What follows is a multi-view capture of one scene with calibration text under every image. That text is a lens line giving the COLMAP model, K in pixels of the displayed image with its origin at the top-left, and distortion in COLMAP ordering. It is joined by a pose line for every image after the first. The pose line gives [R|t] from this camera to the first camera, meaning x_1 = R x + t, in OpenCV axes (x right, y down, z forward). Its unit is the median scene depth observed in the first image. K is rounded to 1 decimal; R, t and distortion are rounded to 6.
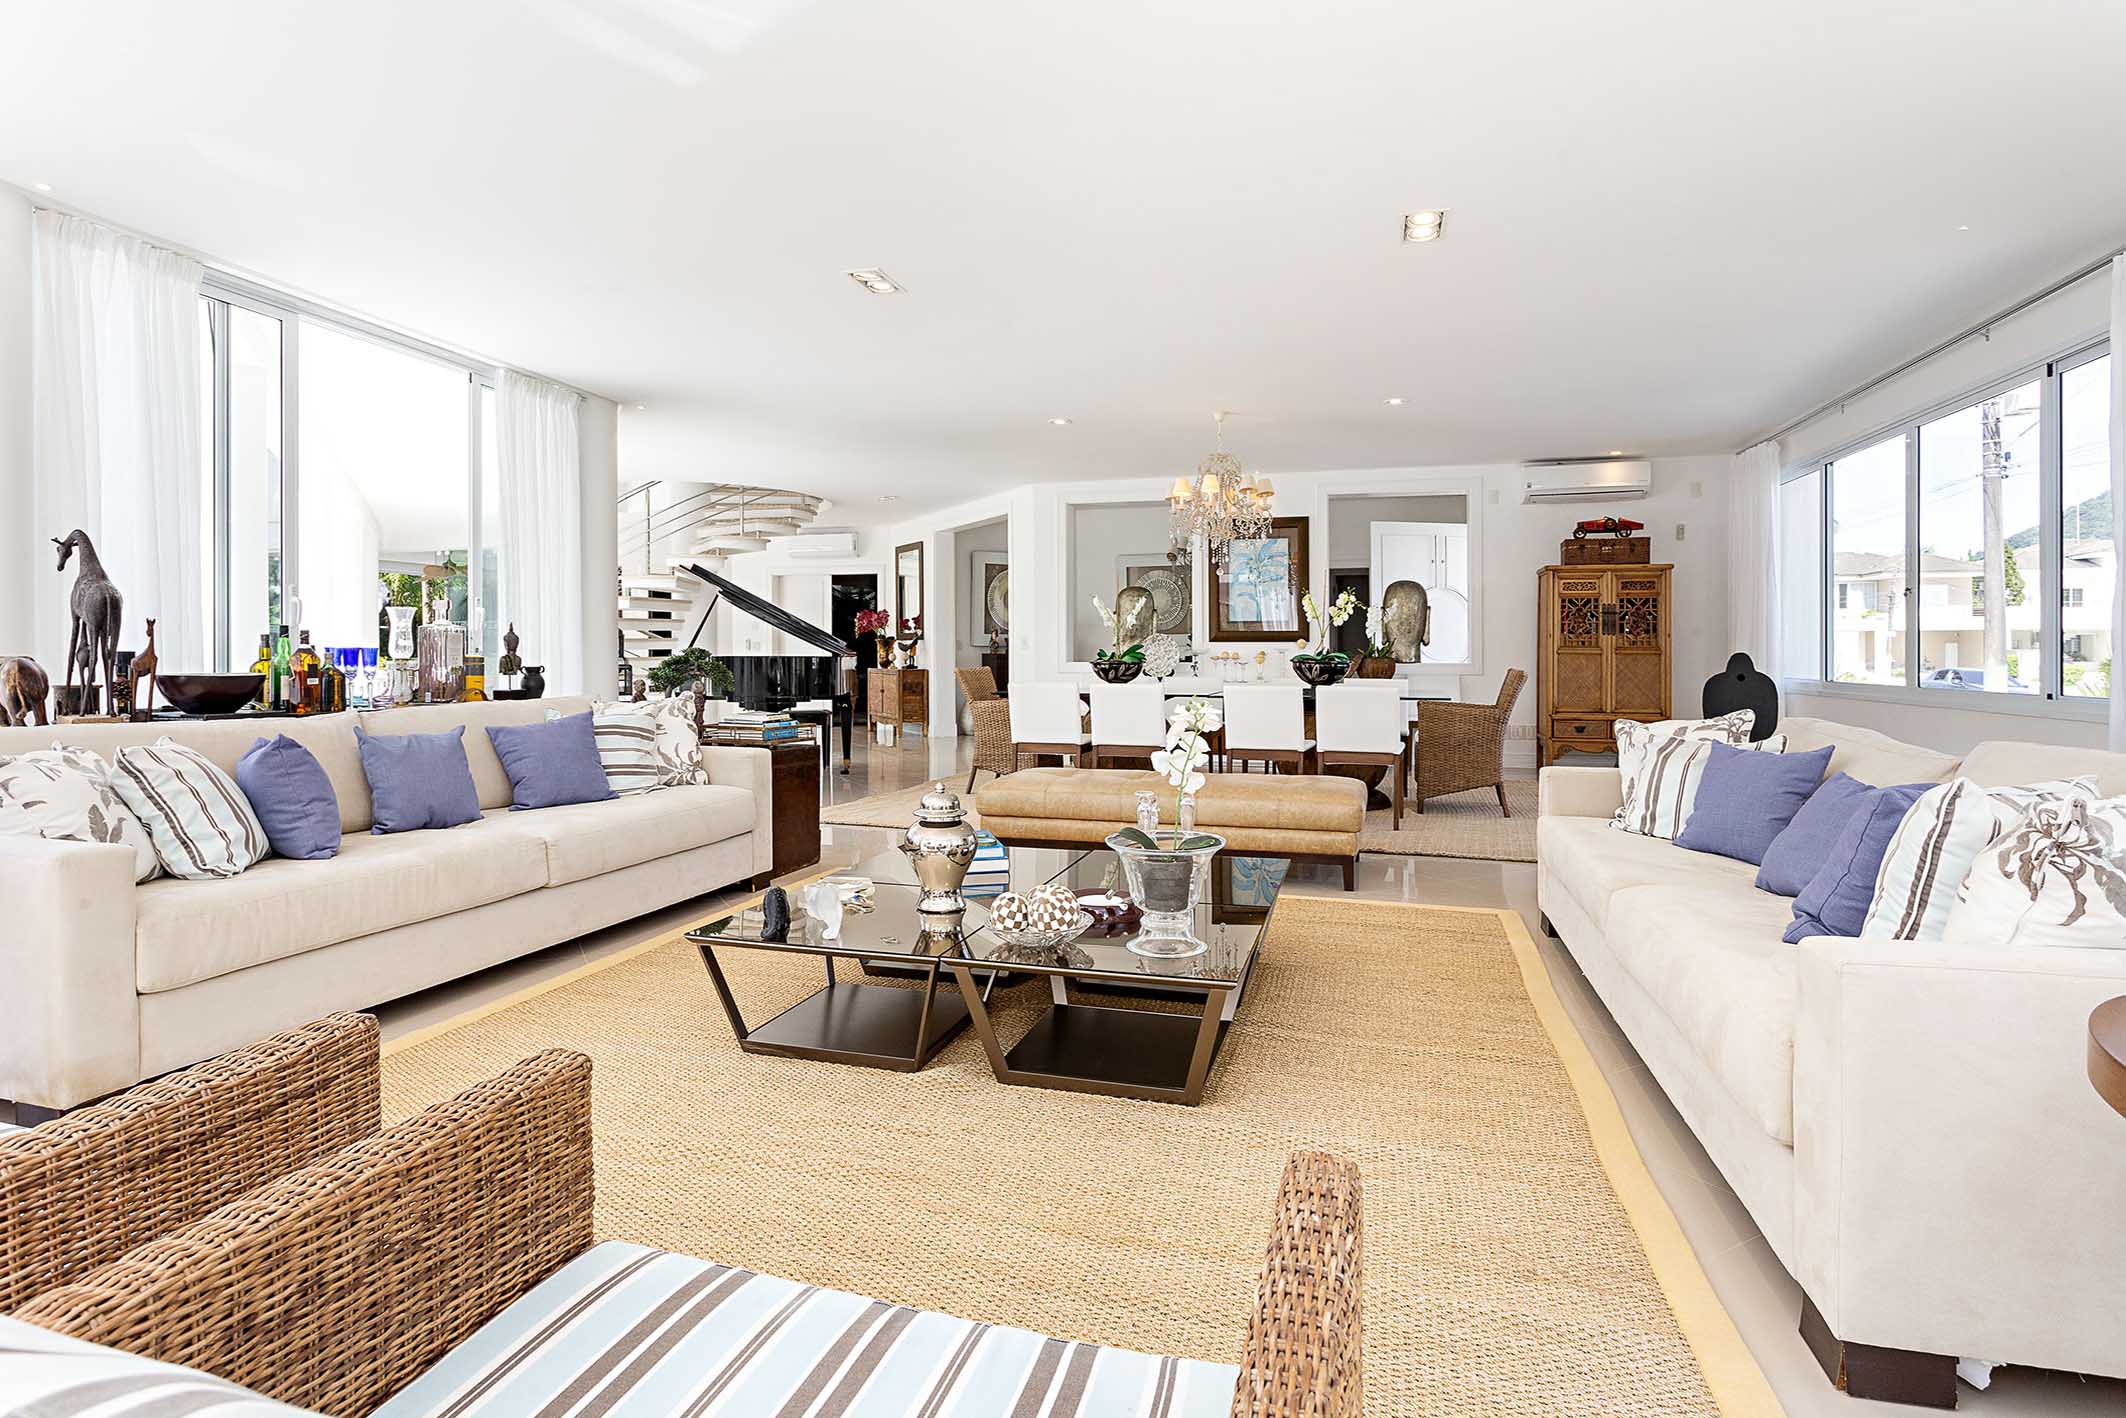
lens RADIAL K [[1082.1, 0, 1057.2], [0, 1082.1, 662.9], [0, 0, 1]] dist [-0.011542, 0.001483]
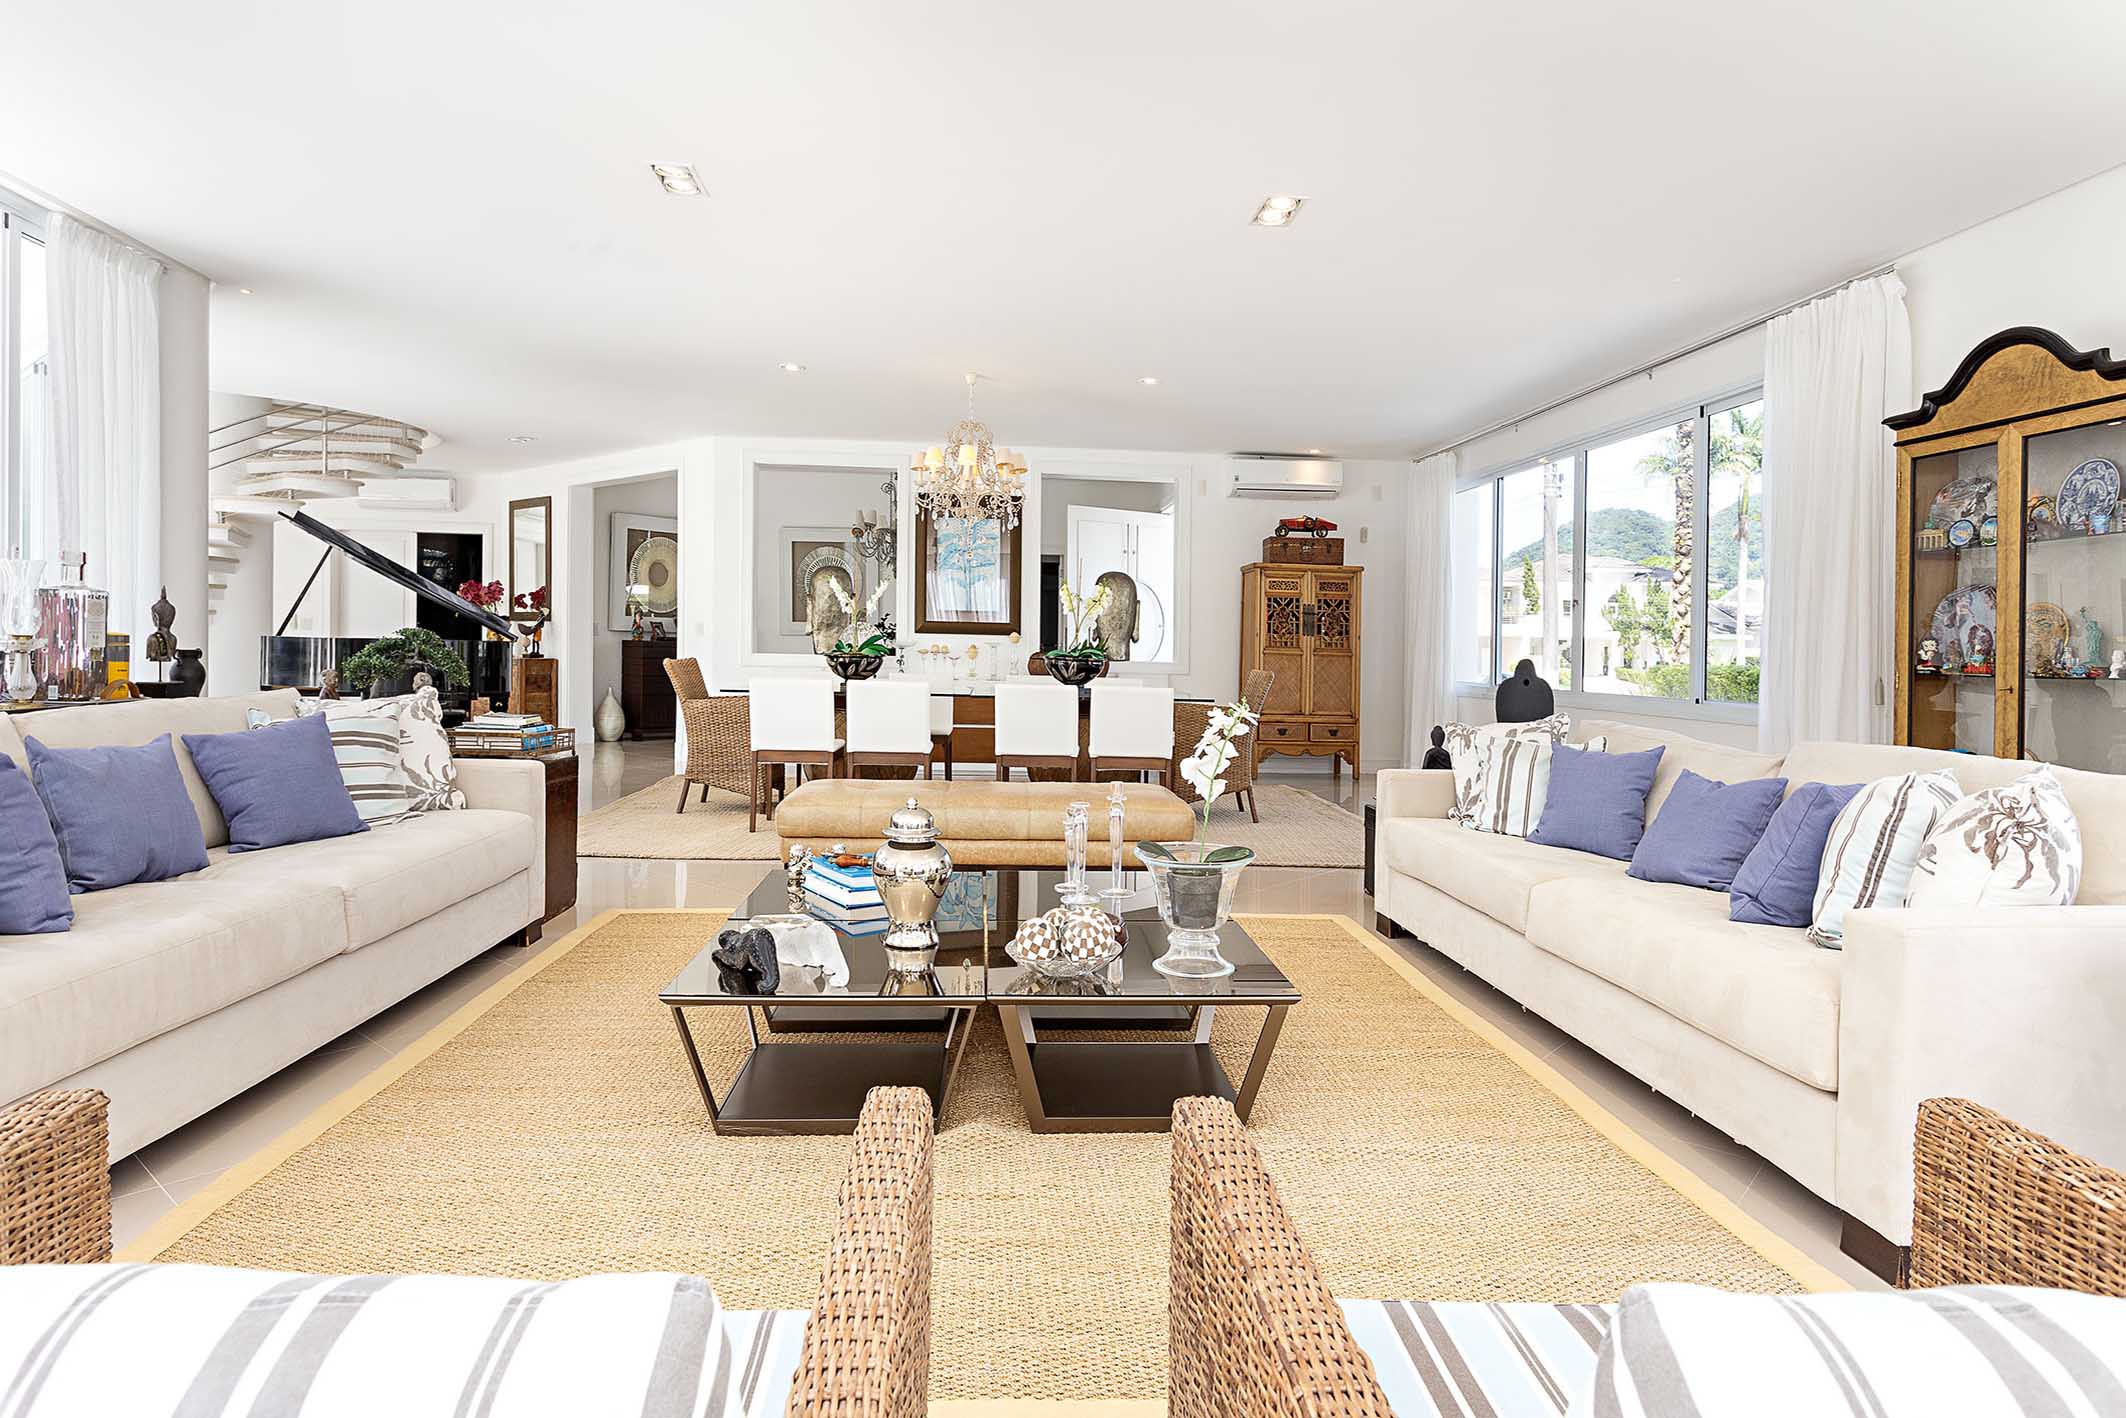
lens RADIAL K [[1260.3, 0, 1067.2], [0, 1260.3, 662.7], [0, 0, 1]] dist [-0.002017, 0.000095]
pose [[0.930188, 0.015825, 0.366742, -0.248162], [-0.018015, 0.999834, 0.002548, -0.000580], [-0.366641, -0.008977, 0.930319, 0.018015]]
